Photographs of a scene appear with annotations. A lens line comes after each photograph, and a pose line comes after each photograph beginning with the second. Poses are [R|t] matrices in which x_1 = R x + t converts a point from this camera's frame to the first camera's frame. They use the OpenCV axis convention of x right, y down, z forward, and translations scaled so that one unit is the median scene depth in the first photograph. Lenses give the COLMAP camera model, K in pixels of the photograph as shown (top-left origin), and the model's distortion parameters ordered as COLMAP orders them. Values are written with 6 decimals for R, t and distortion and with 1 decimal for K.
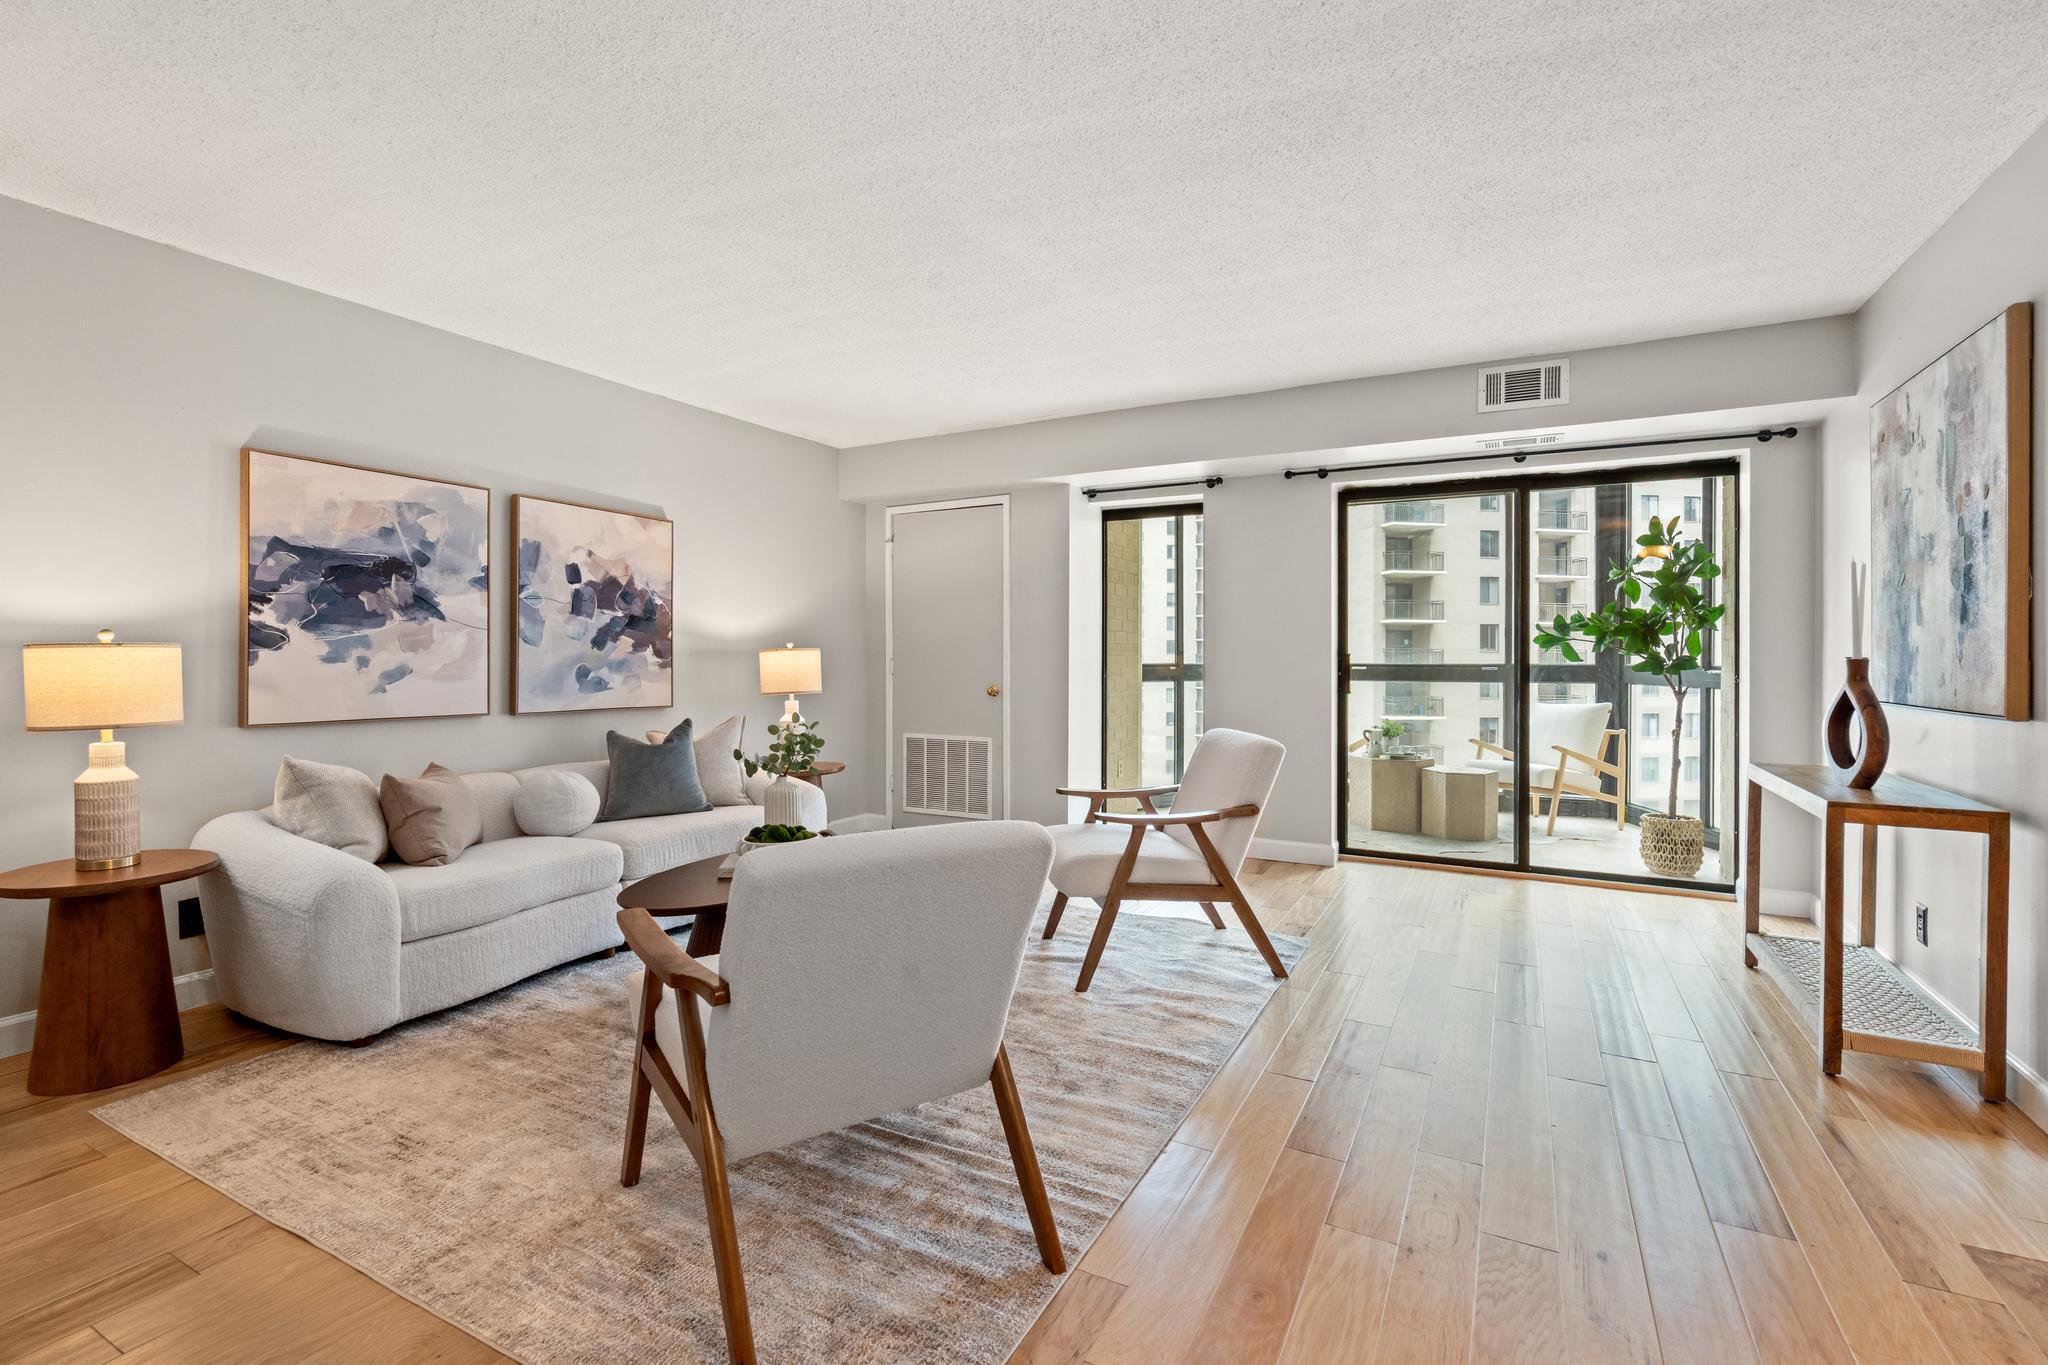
lens RADIAL K [[920.6, 0, 1014.6], [0, 920.6, 662.7], [0, 0, 1]] dist [-0.006427, 0.001022]
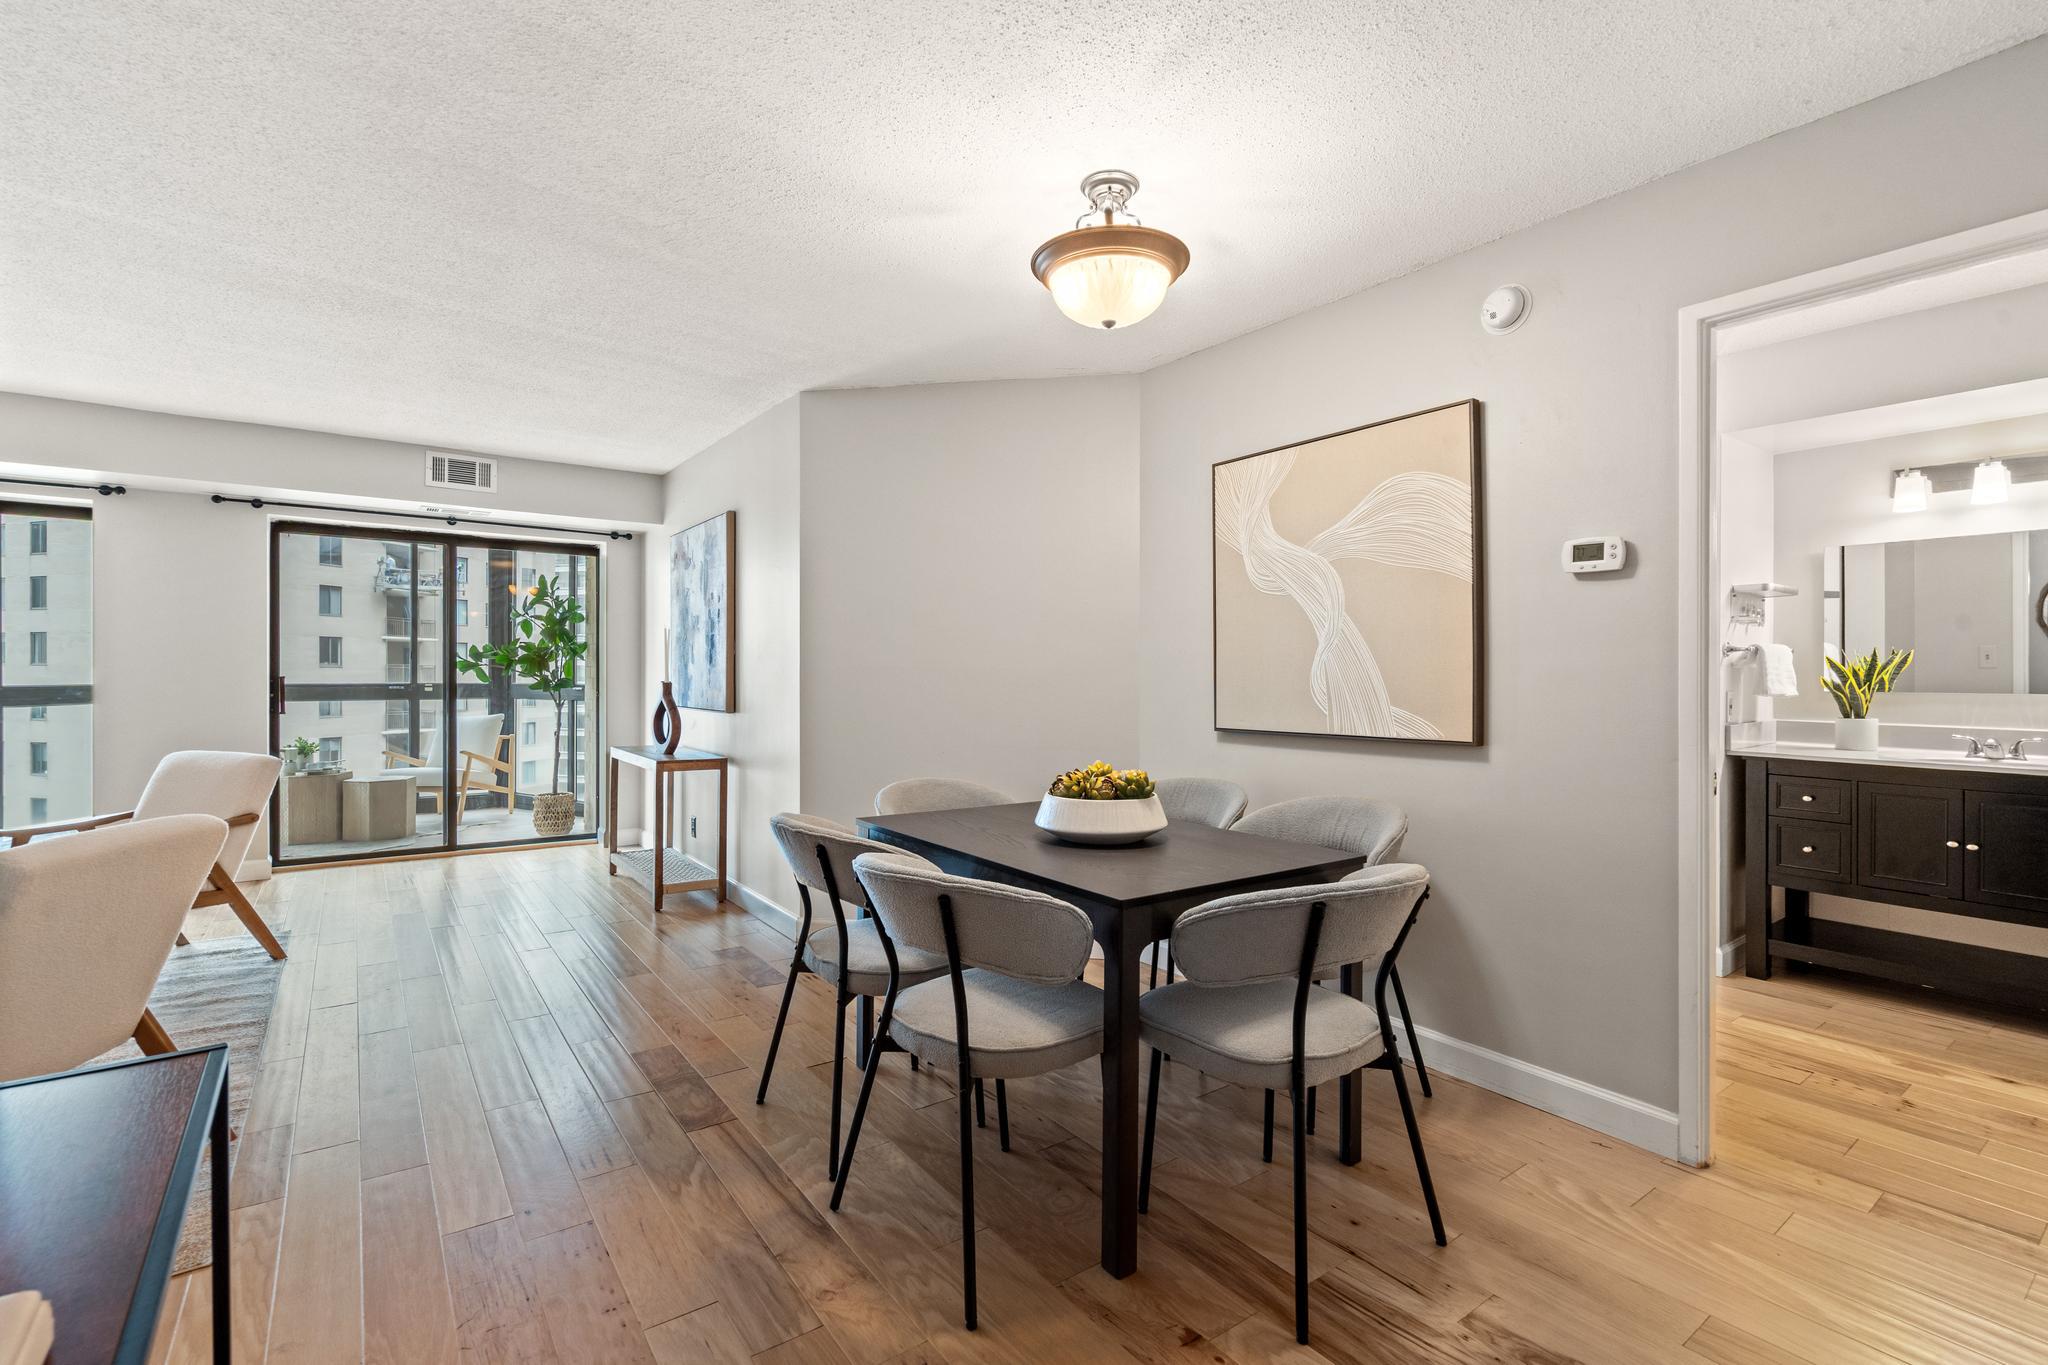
lens RADIAL K [[935.8, 0, 1015.4], [0, 935.8, 675.5], [0, 0, 1]] dist [-0.008435, 0.000251]
pose [[0.432925, 0.000711, 0.901430, -0.267836], [0.001071, 0.999999, -0.001304, -0.008985], [-0.901429, 0.001530, 0.432924, -0.251212]]
